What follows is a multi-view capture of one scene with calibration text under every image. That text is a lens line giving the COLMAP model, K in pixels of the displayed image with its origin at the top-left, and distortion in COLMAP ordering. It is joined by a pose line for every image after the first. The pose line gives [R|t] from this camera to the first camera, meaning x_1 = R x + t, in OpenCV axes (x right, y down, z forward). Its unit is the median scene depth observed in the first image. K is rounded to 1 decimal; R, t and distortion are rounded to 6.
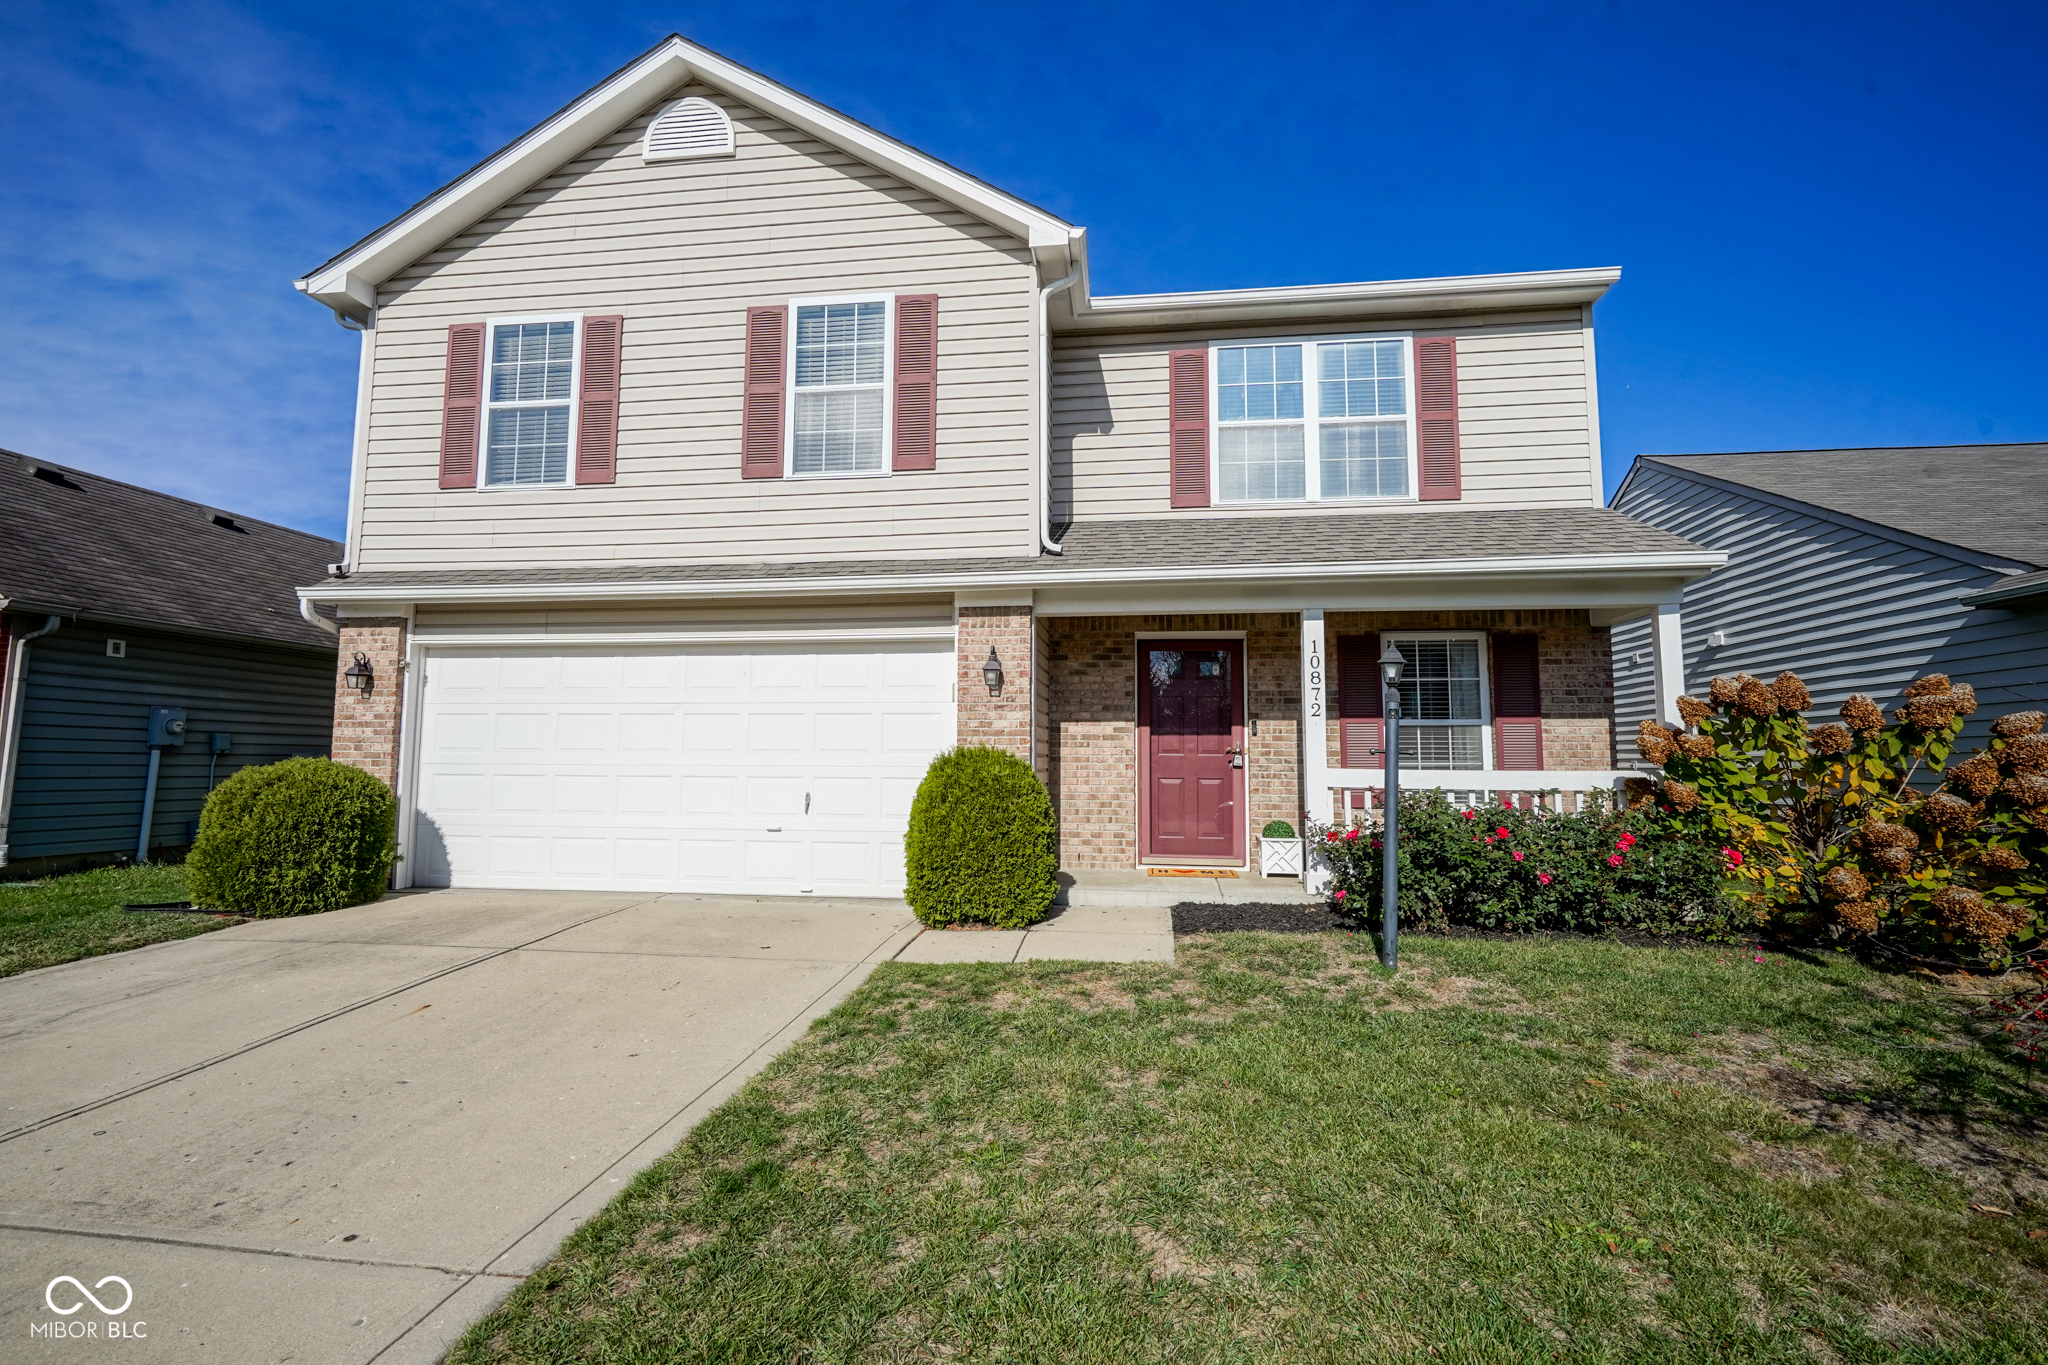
lens RADIAL K [[929.6, 0, 1021.8], [0, 929.6, 680.4], [0, 0, 1]] dist [-0.002859, 0.001513]
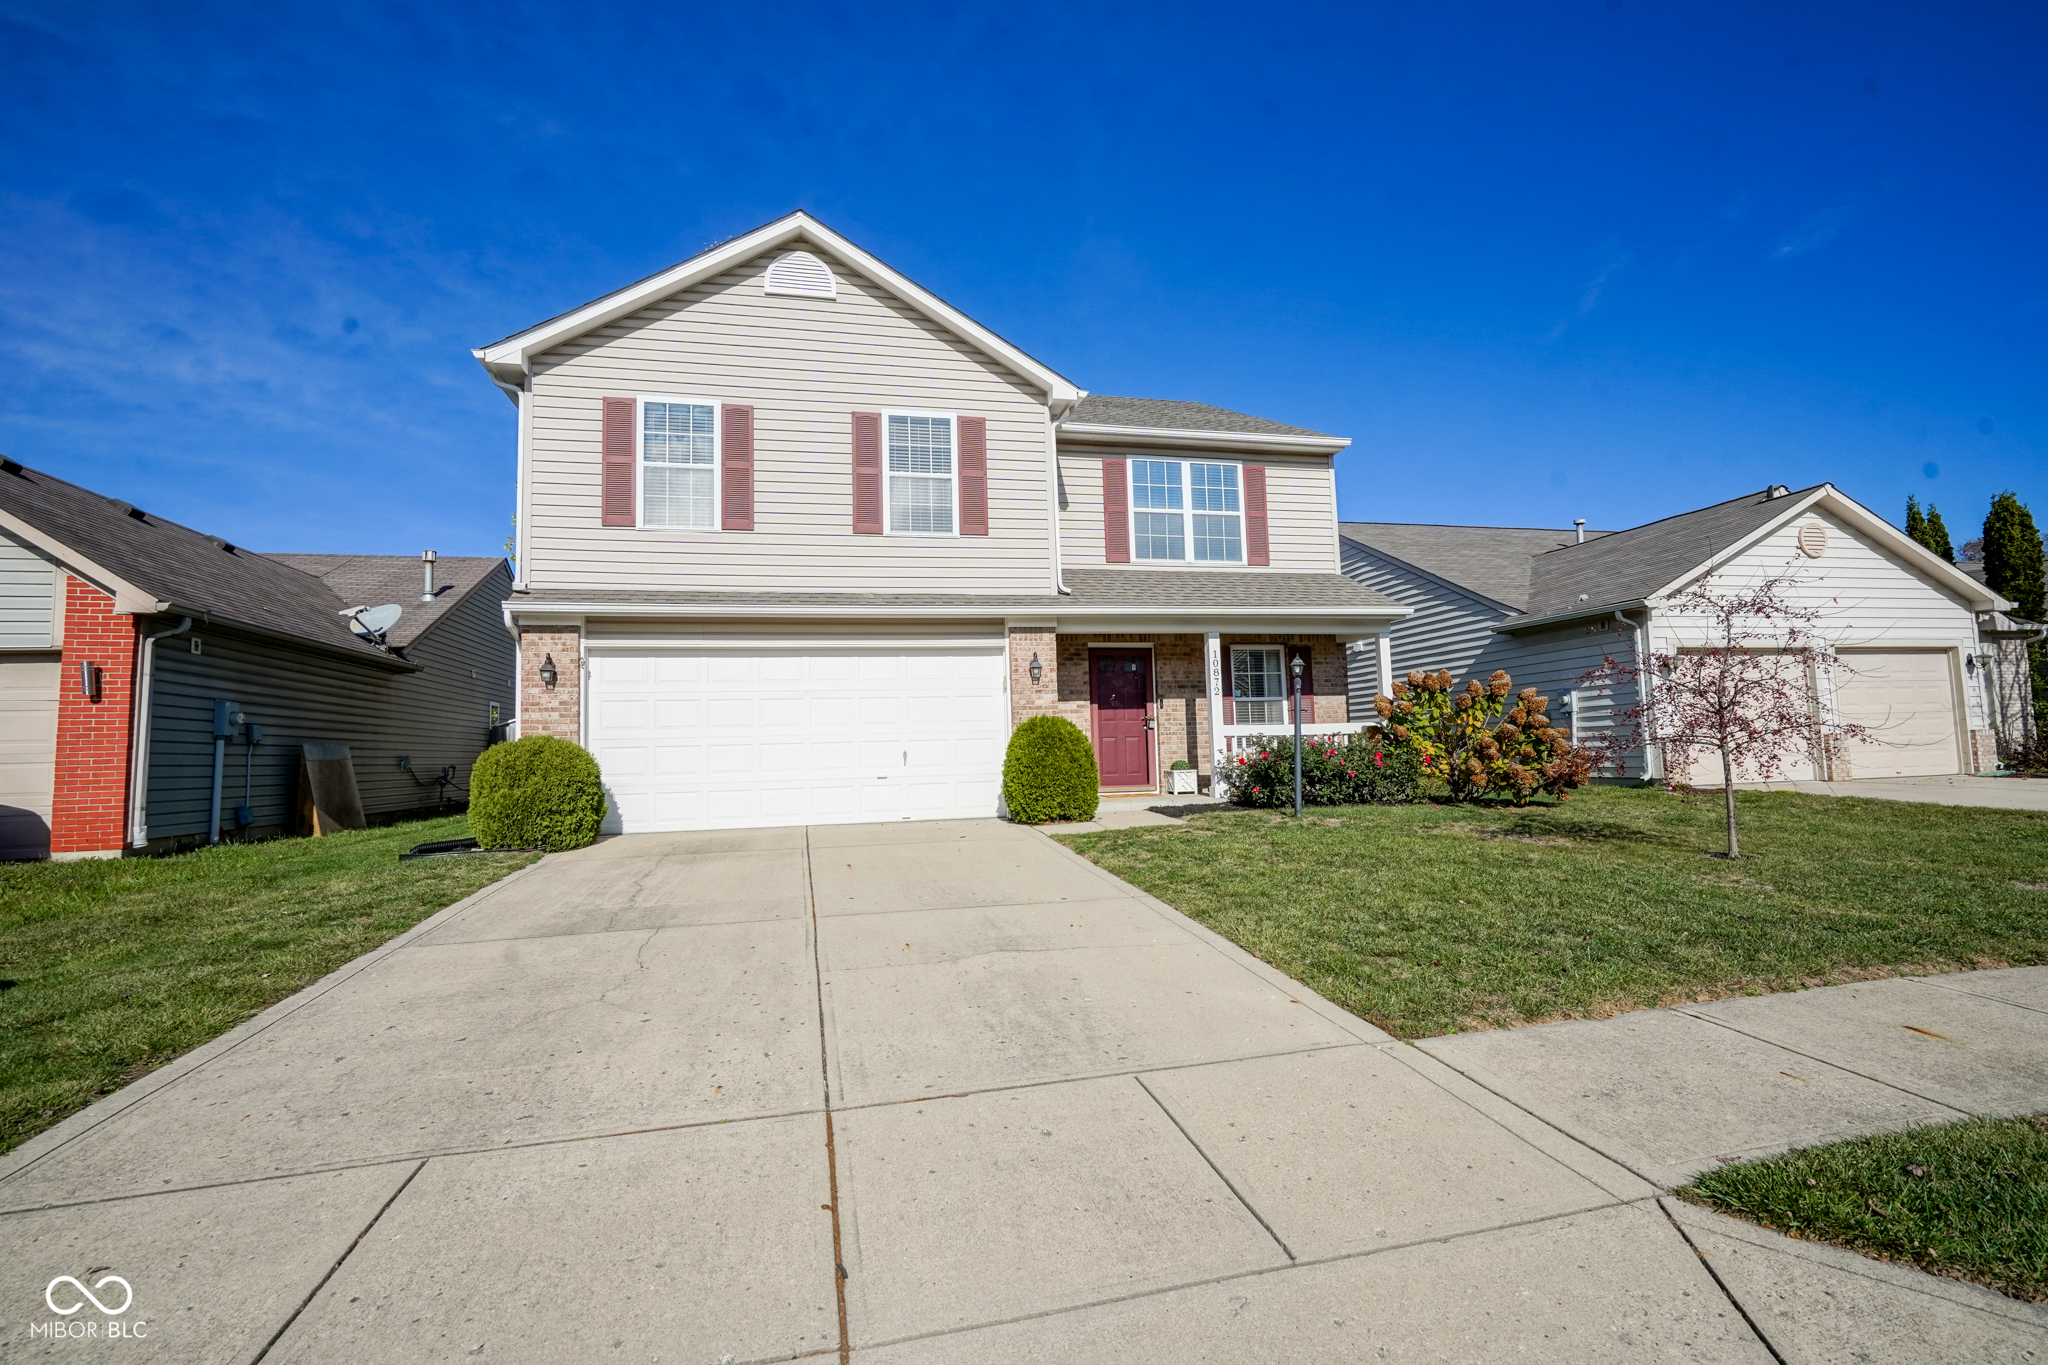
lens RADIAL K [[929.6, 0, 1023.0], [0, 929.6, 679.9], [0, 0, 1]] dist [-0.002859, 0.001513]
pose [[0.934476, -0.003629, 0.356008, -0.553538], [0.001685, 0.999982, 0.005768, 0.000476], [-0.356023, -0.004790, 0.934465, -0.417311]]
